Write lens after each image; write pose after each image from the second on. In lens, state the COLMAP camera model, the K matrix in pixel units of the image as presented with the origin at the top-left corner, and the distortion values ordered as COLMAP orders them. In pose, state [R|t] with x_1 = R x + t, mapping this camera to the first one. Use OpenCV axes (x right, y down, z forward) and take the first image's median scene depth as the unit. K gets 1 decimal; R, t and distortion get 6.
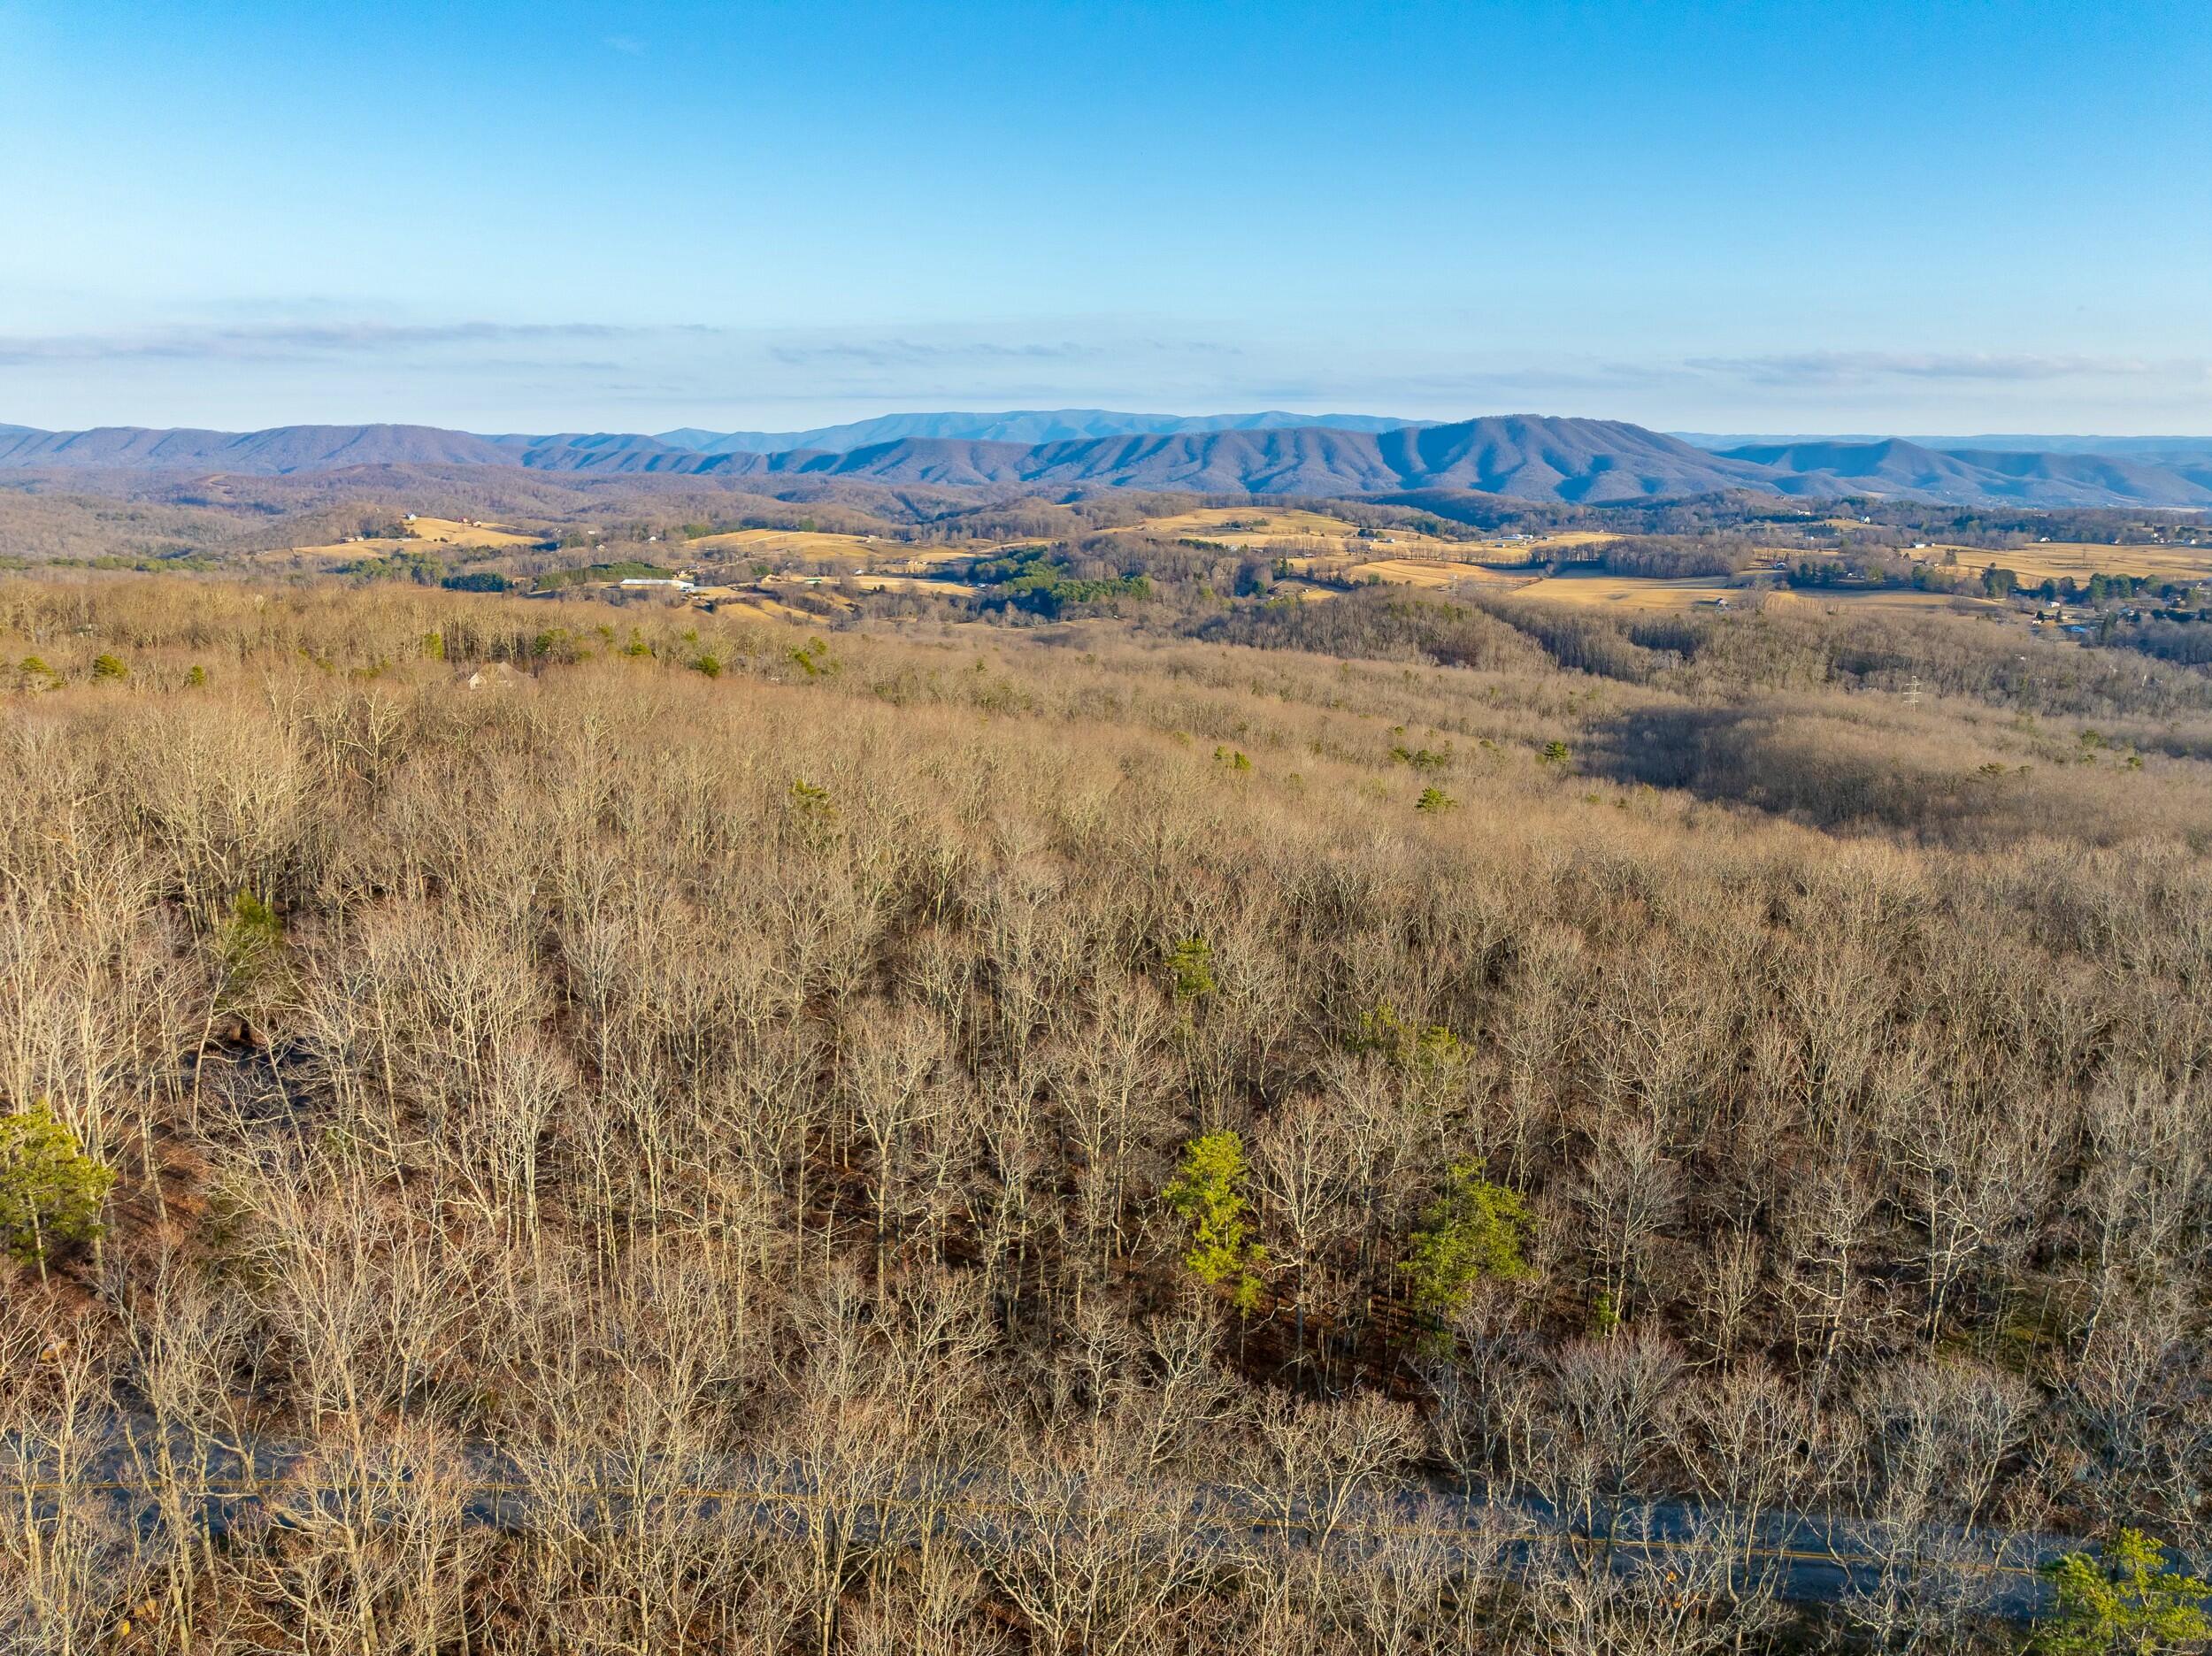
lens RADIAL K [[1553.7, 0, 1107.4], [0, 1553.7, 823.7], [0, 0, 1]] dist [-0.035544, 0.023226]
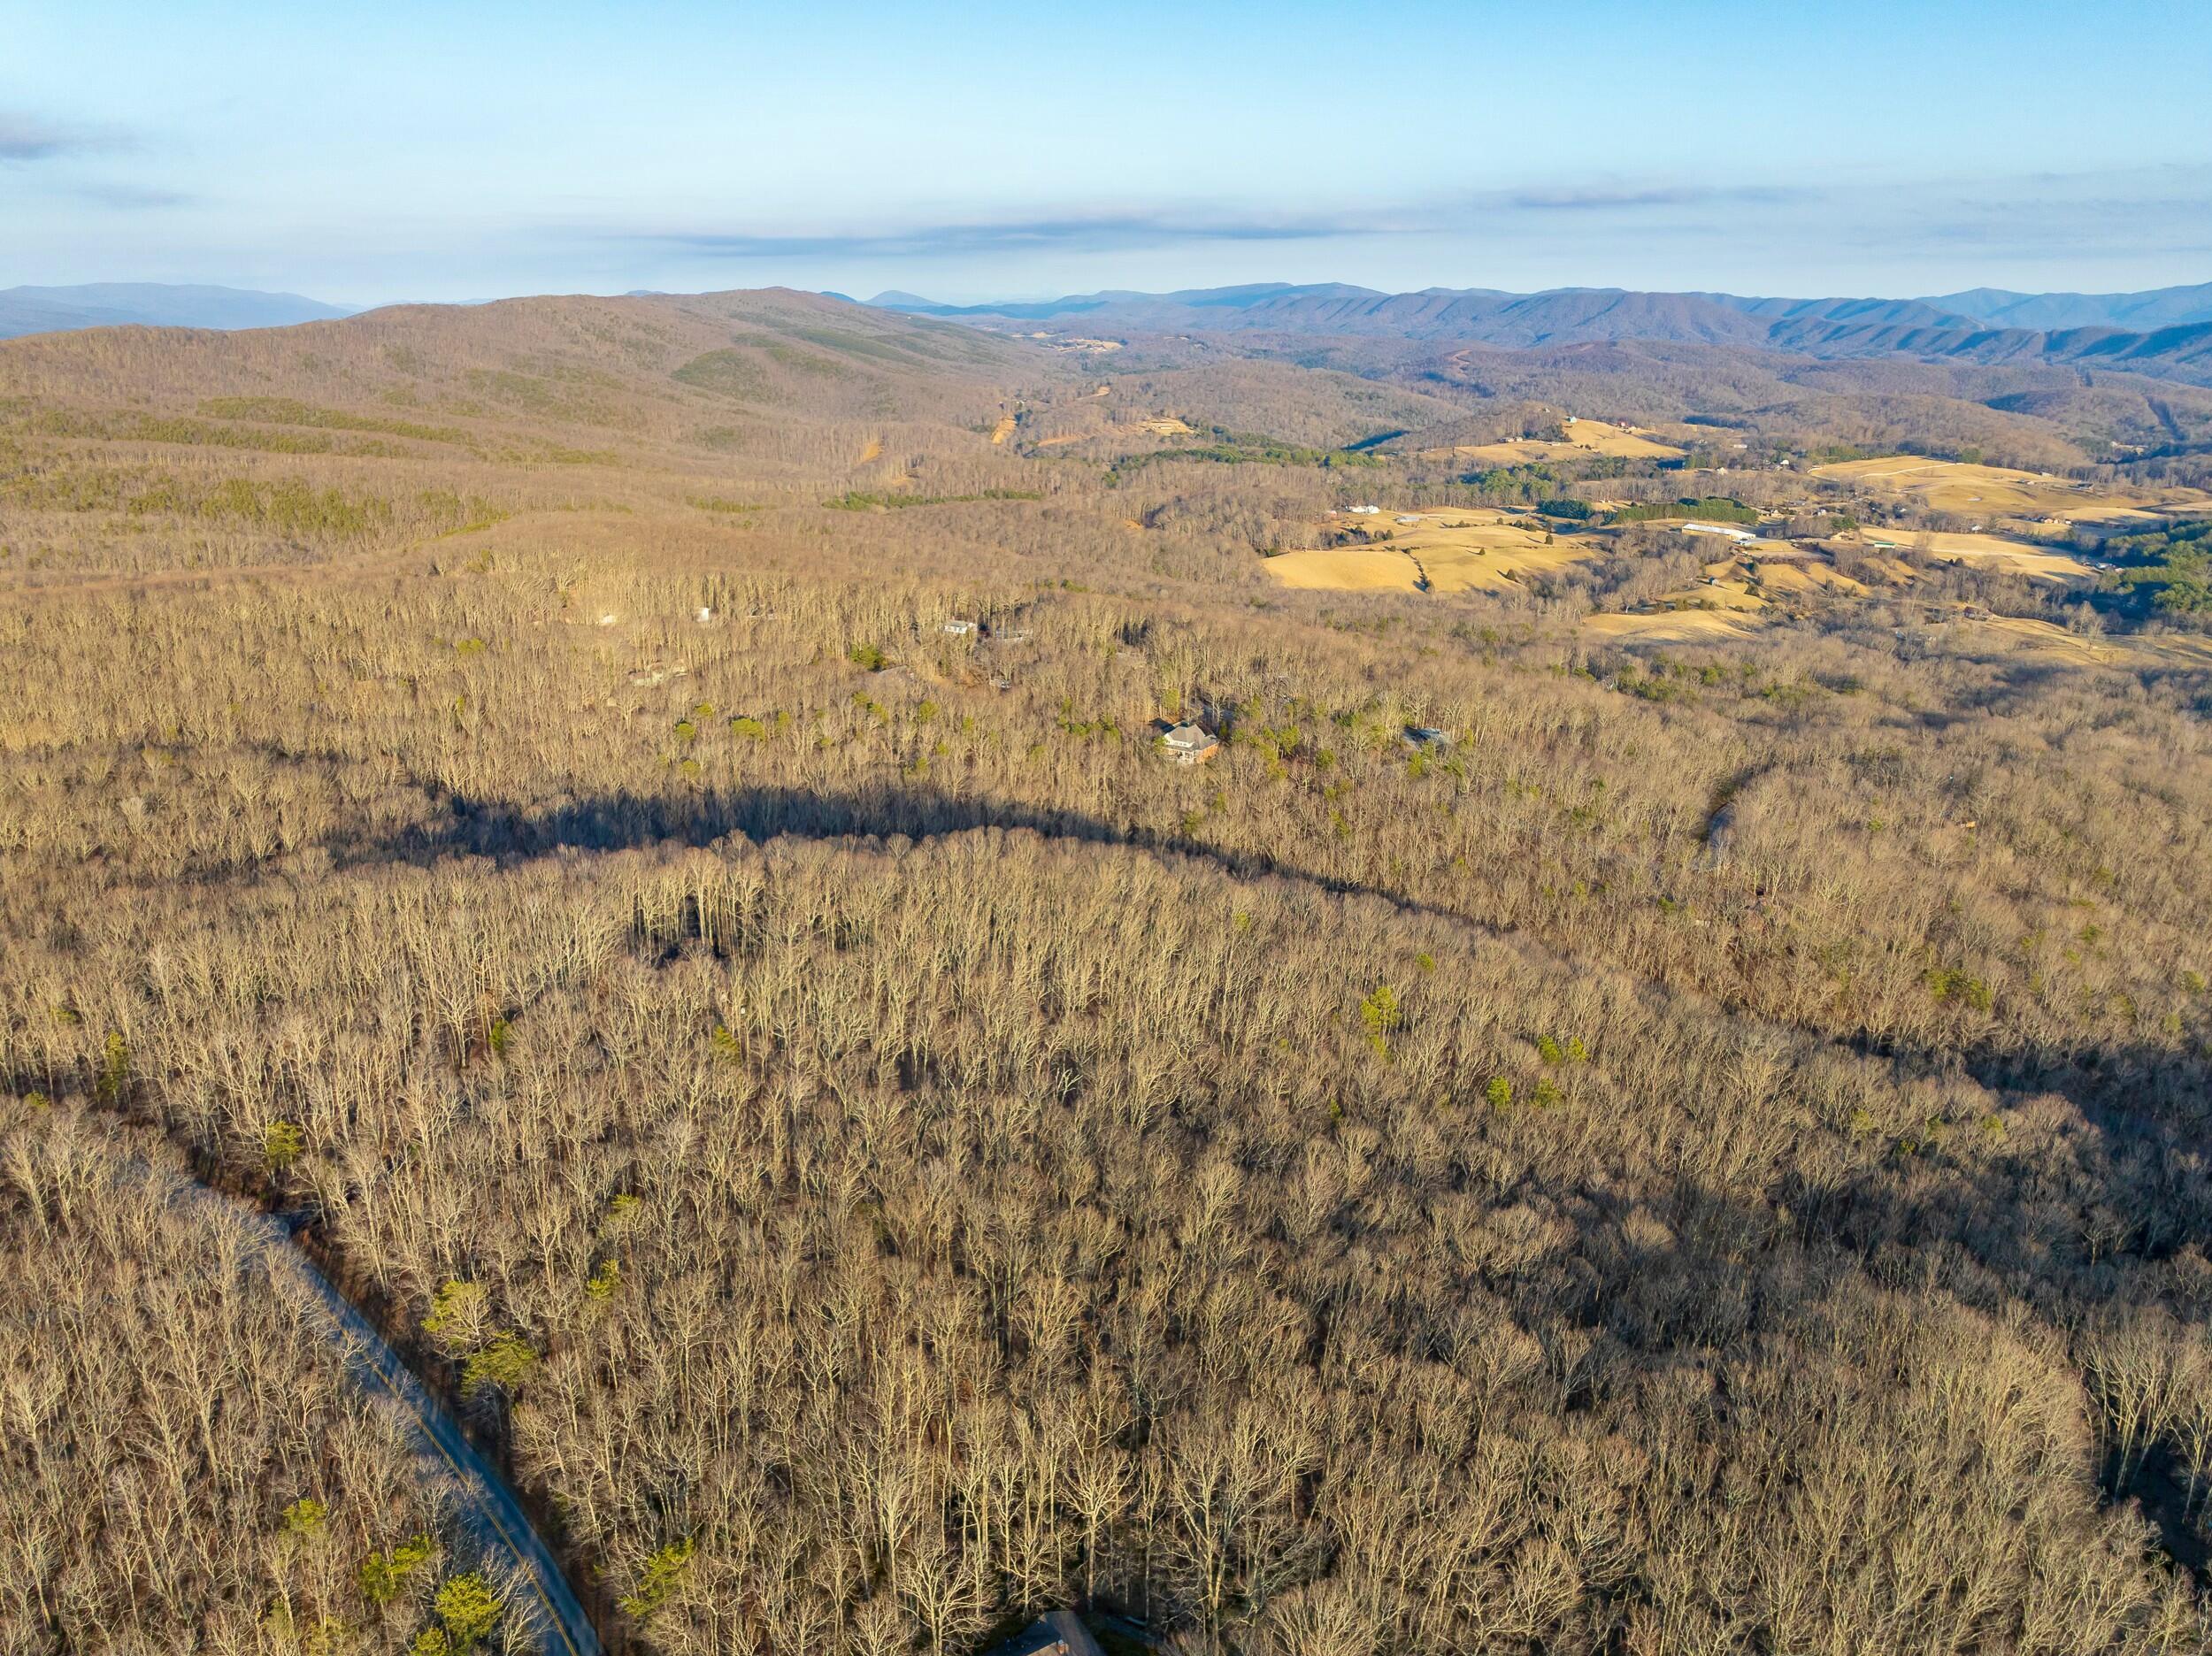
lens RADIAL K [[1553.7, 0, 1109.7], [0, 1553.7, 829.3], [0, 0, 1]] dist [-0.035544, 0.023226]
pose [[0.725115, 0.223723, -0.651273, 0.099198], [-0.162758, 0.974638, 0.153592, -0.047019], [0.669118, -0.005372, 0.743137, -0.007831]]
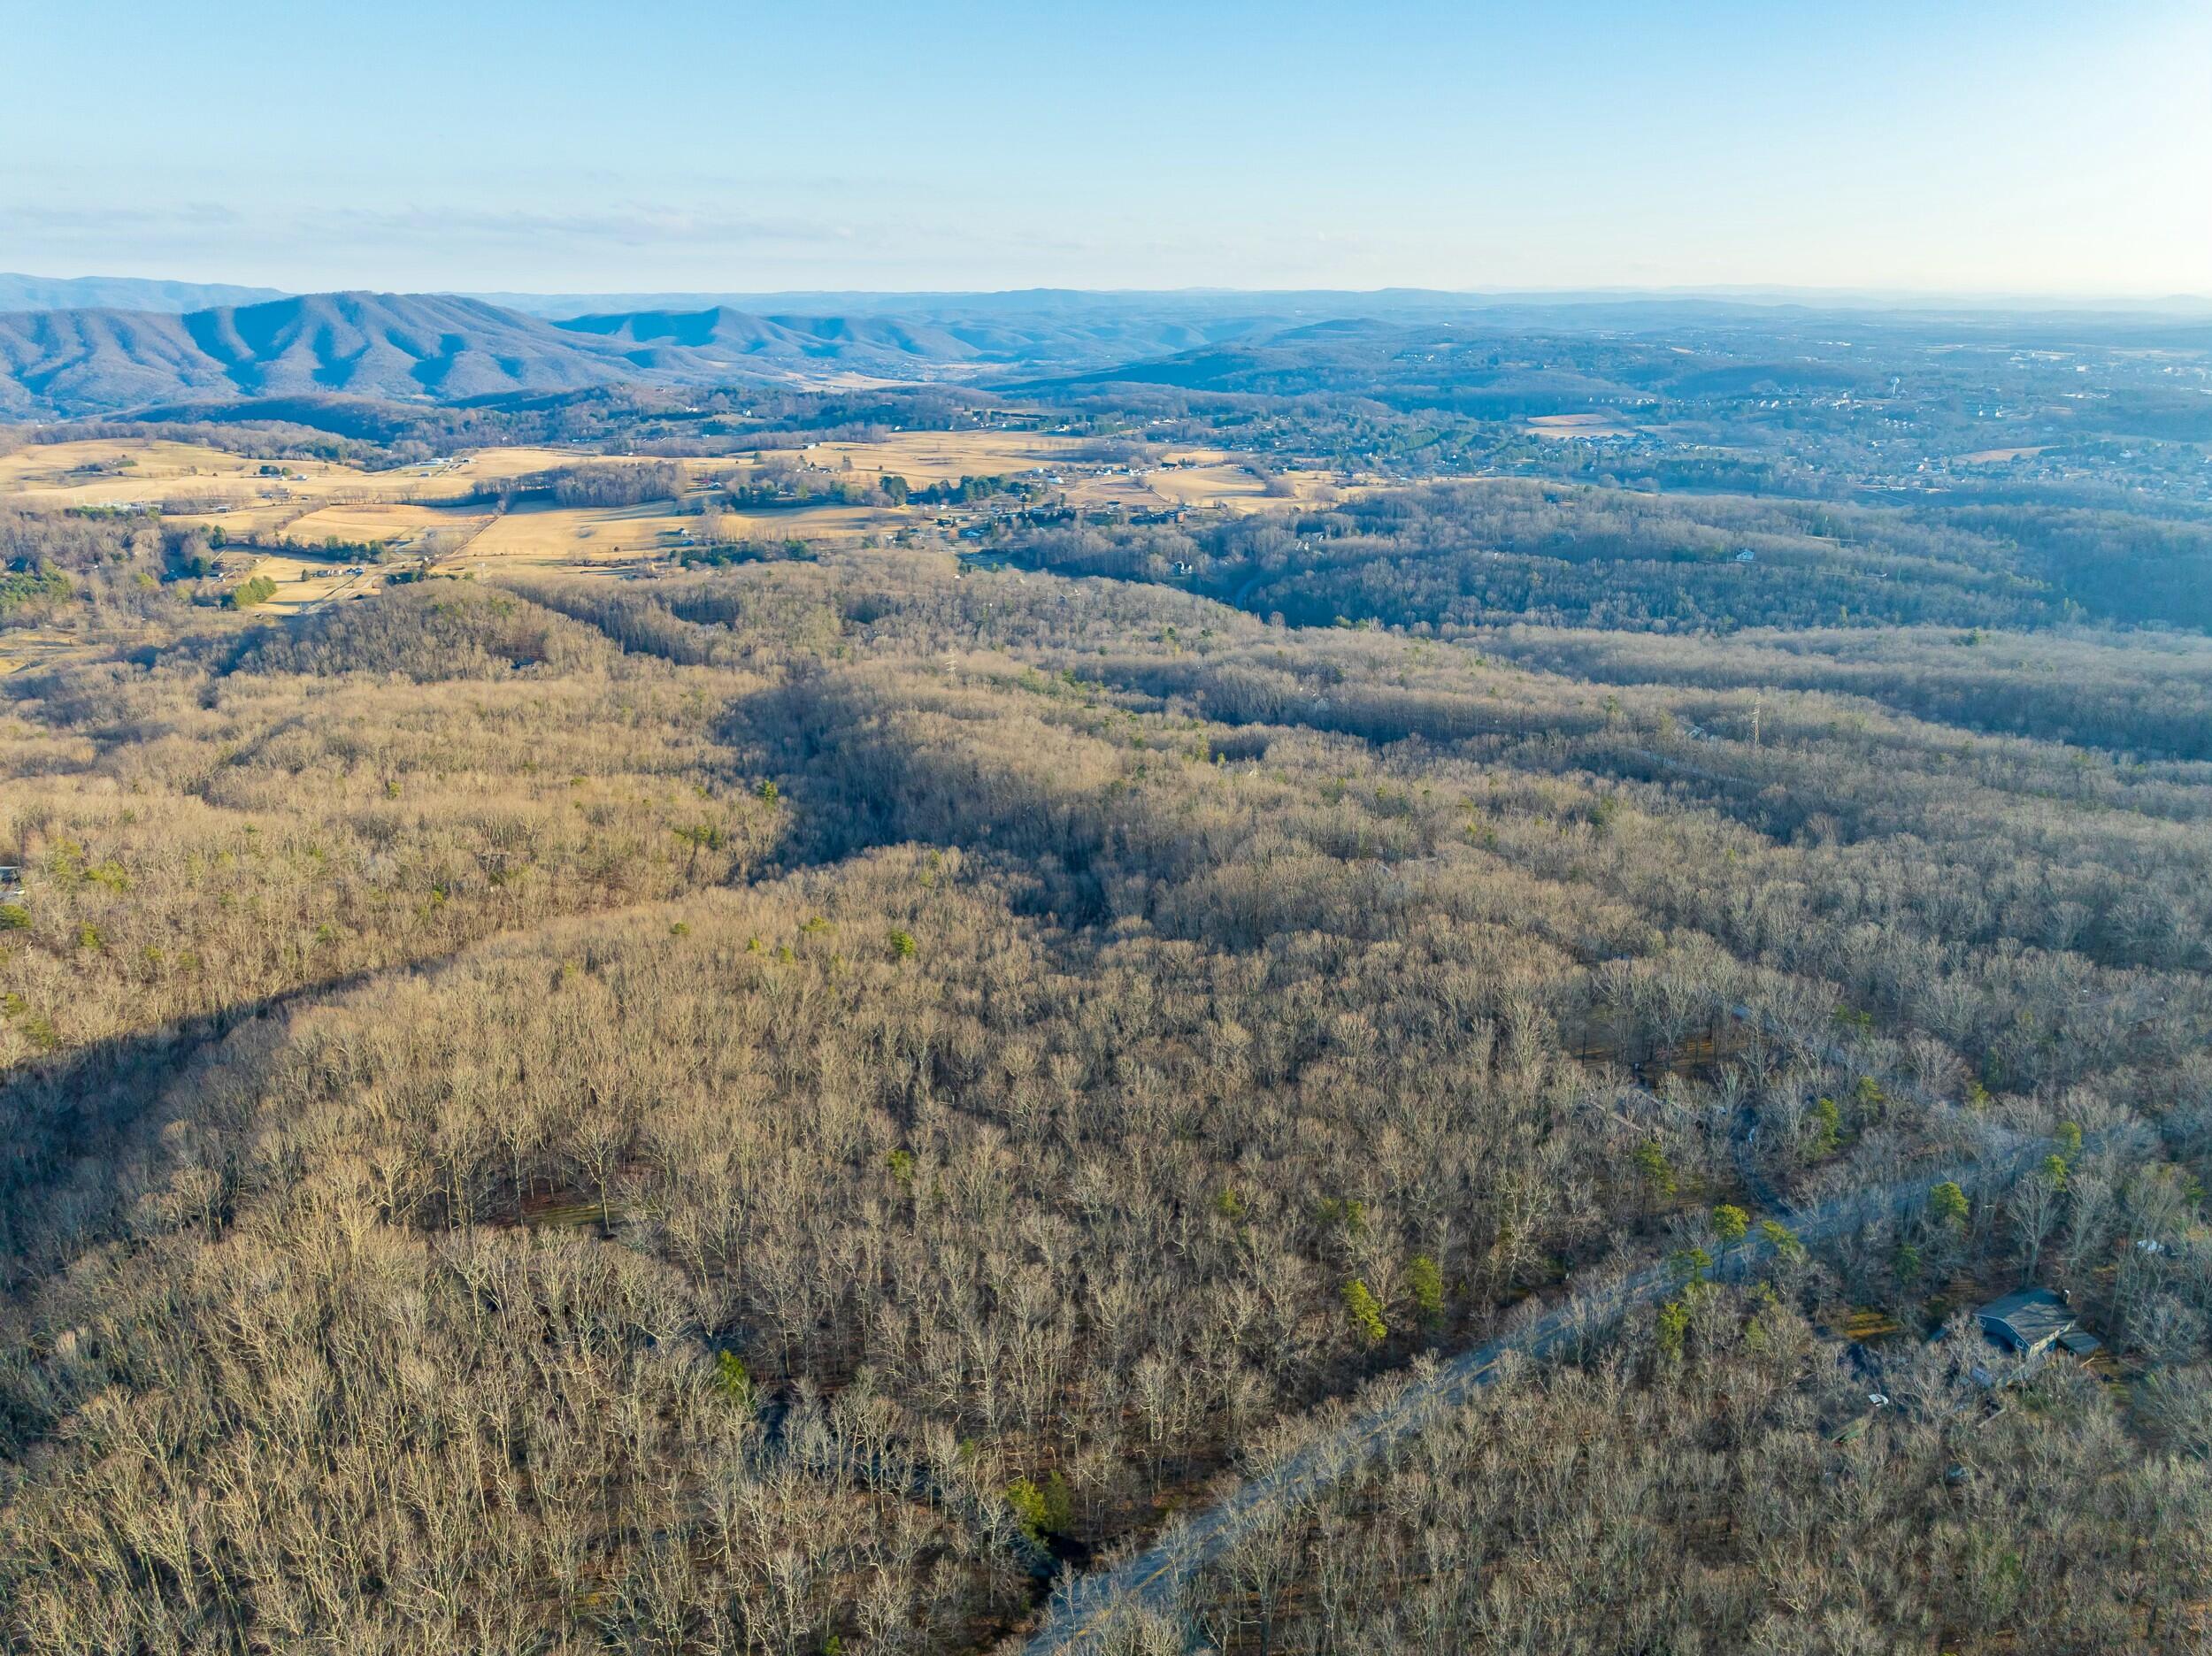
lens RADIAL K [[1553.7, 0, 1111.5], [0, 1553.7, 827.1], [0, 0, 1]] dist [-0.035544, 0.023226]
pose [[0.761276, -0.213396, 0.612308, -0.069565], [0.157776, 0.976876, 0.144291, -0.041190], [-0.628940, -0.013238, 0.777341, -0.032234]]
